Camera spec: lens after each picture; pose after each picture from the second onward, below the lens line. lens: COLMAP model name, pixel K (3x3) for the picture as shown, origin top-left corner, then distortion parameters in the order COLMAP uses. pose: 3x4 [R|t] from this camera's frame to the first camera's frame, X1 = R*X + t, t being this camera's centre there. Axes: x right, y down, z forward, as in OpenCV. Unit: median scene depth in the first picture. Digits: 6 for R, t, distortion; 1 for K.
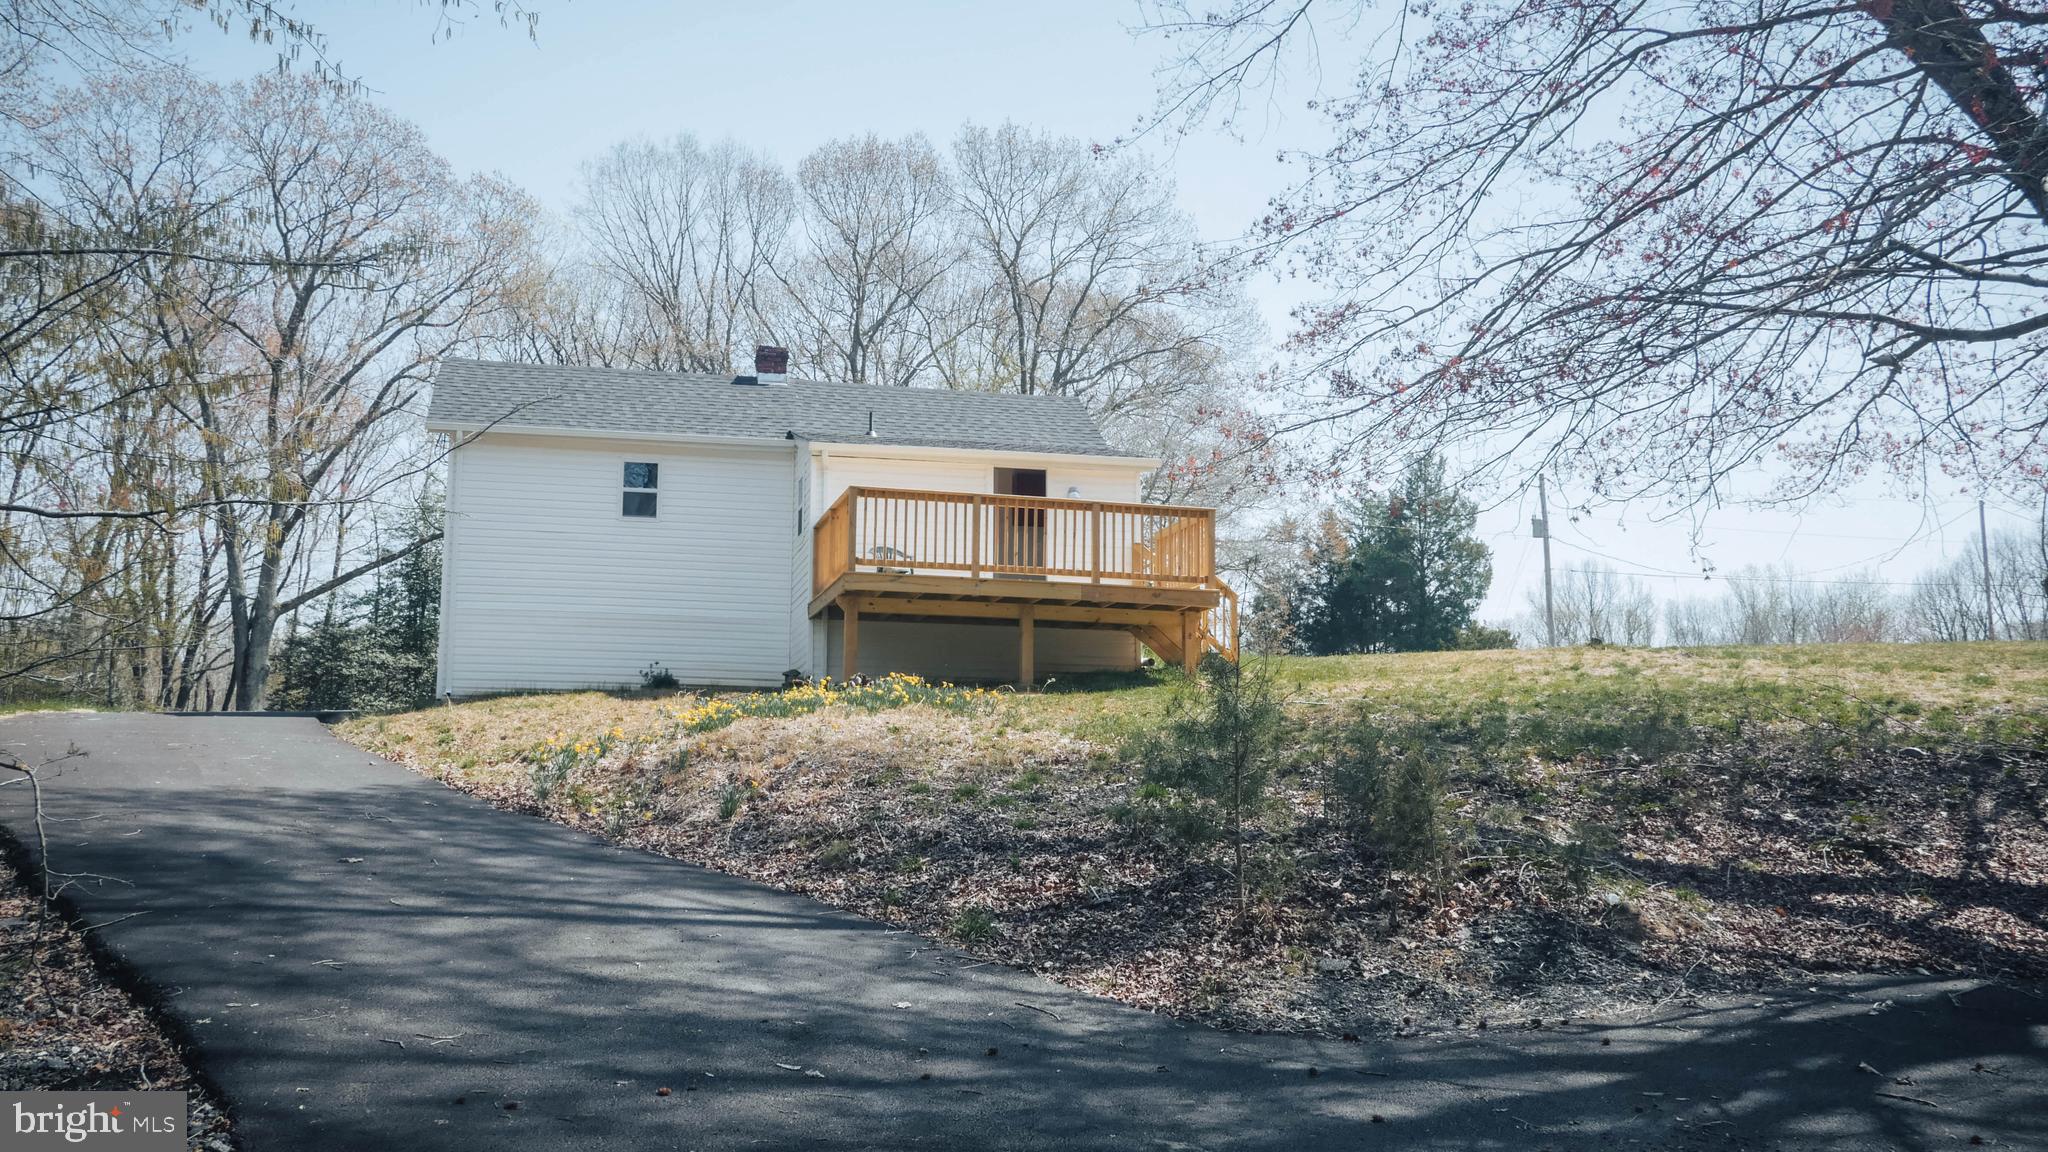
lens RADIAL K [[1833.4, 0, 1024.0], [0, 1833.4, 576.0], [0, 0, 1]] dist [-0.001580, 0.004430]
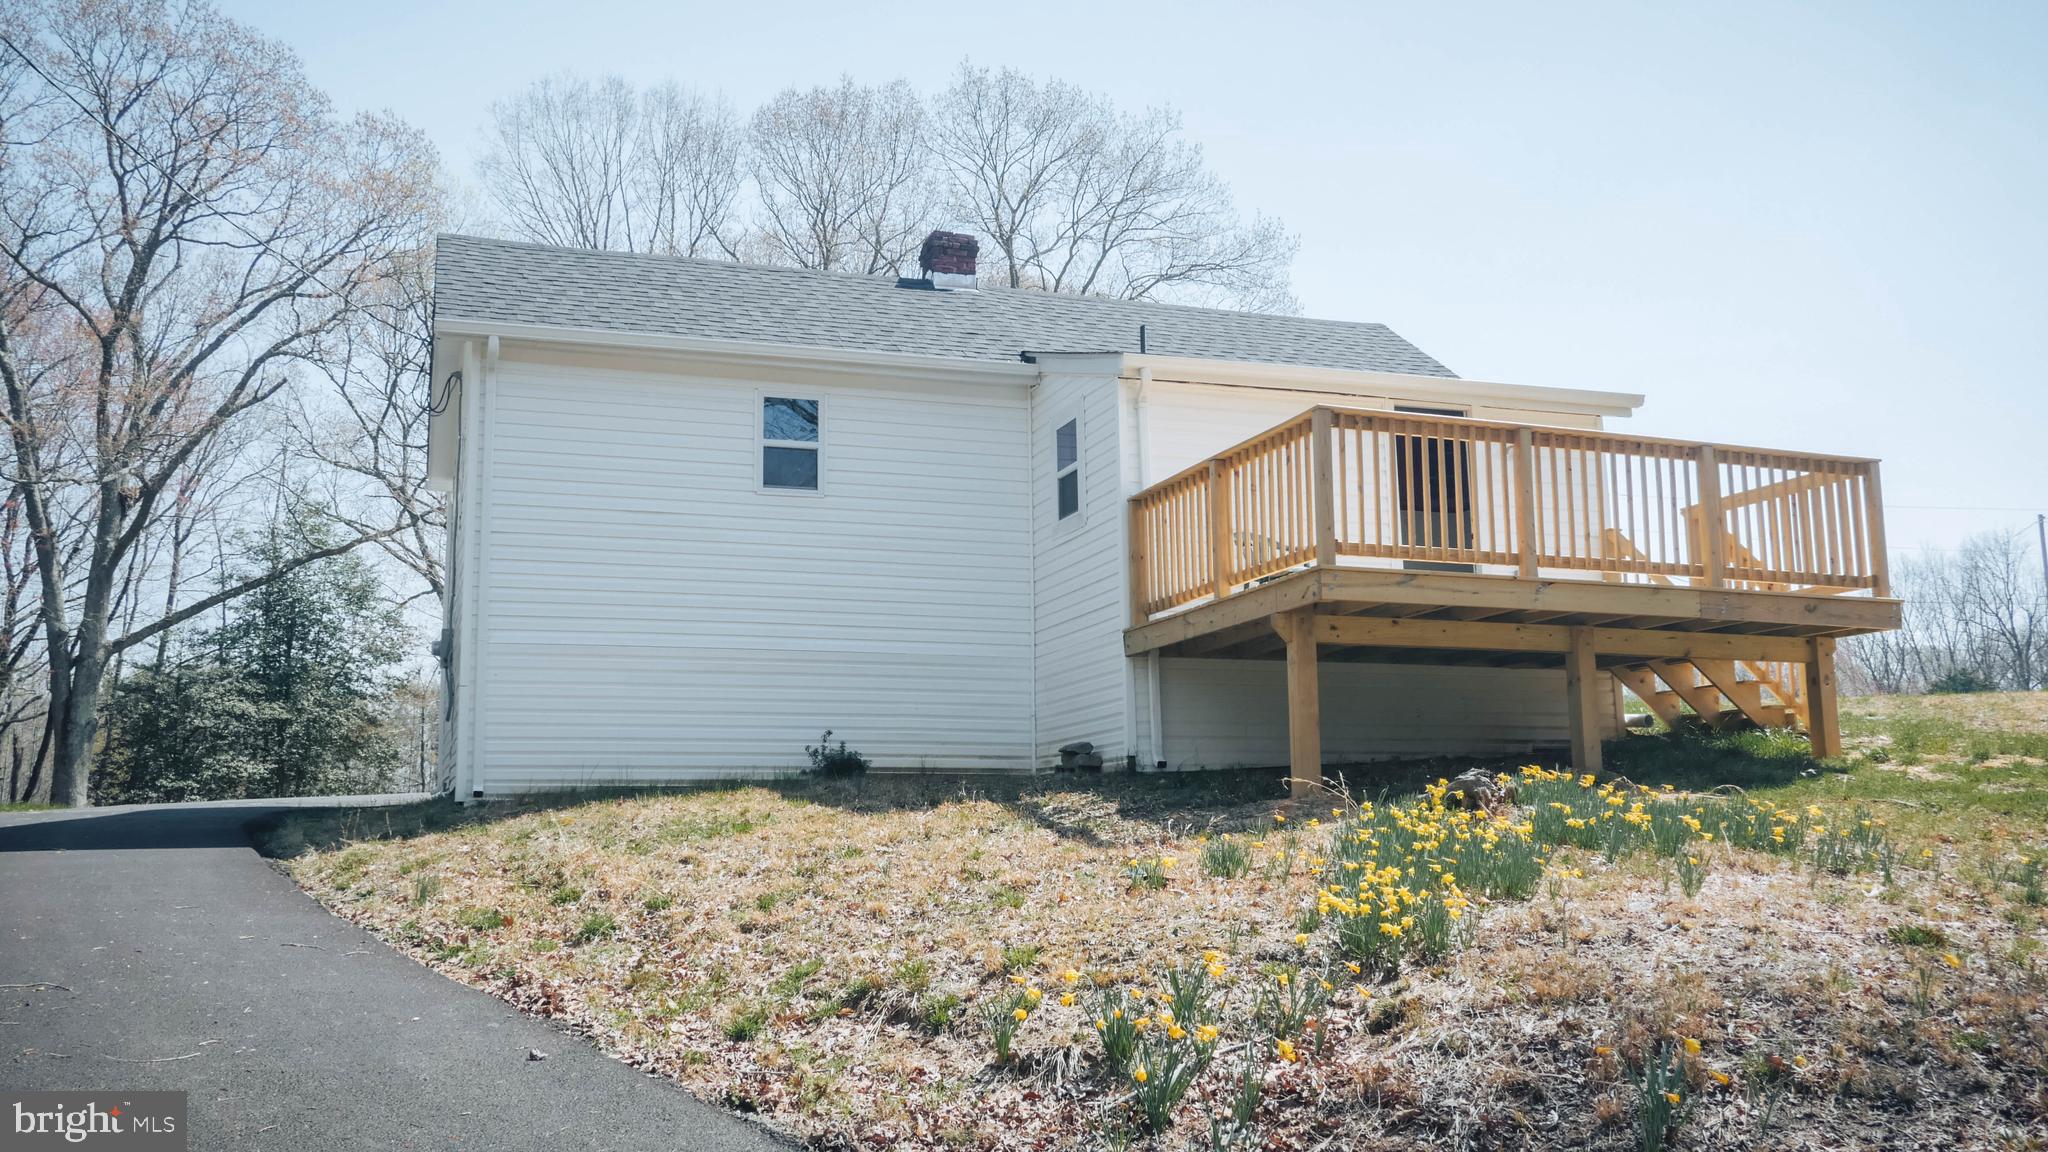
lens RADIAL K [[1794.5, 0, 1024.0], [0, 1794.5, 576.0], [0, 0, 1]] dist [-0.010661, 0.001198]
pose [[0.995181, -0.003919, 0.097979, -0.085940], [0.005755, 0.999813, -0.018458, 0.003473], [-0.097888, 0.018933, 0.995017, 0.183873]]
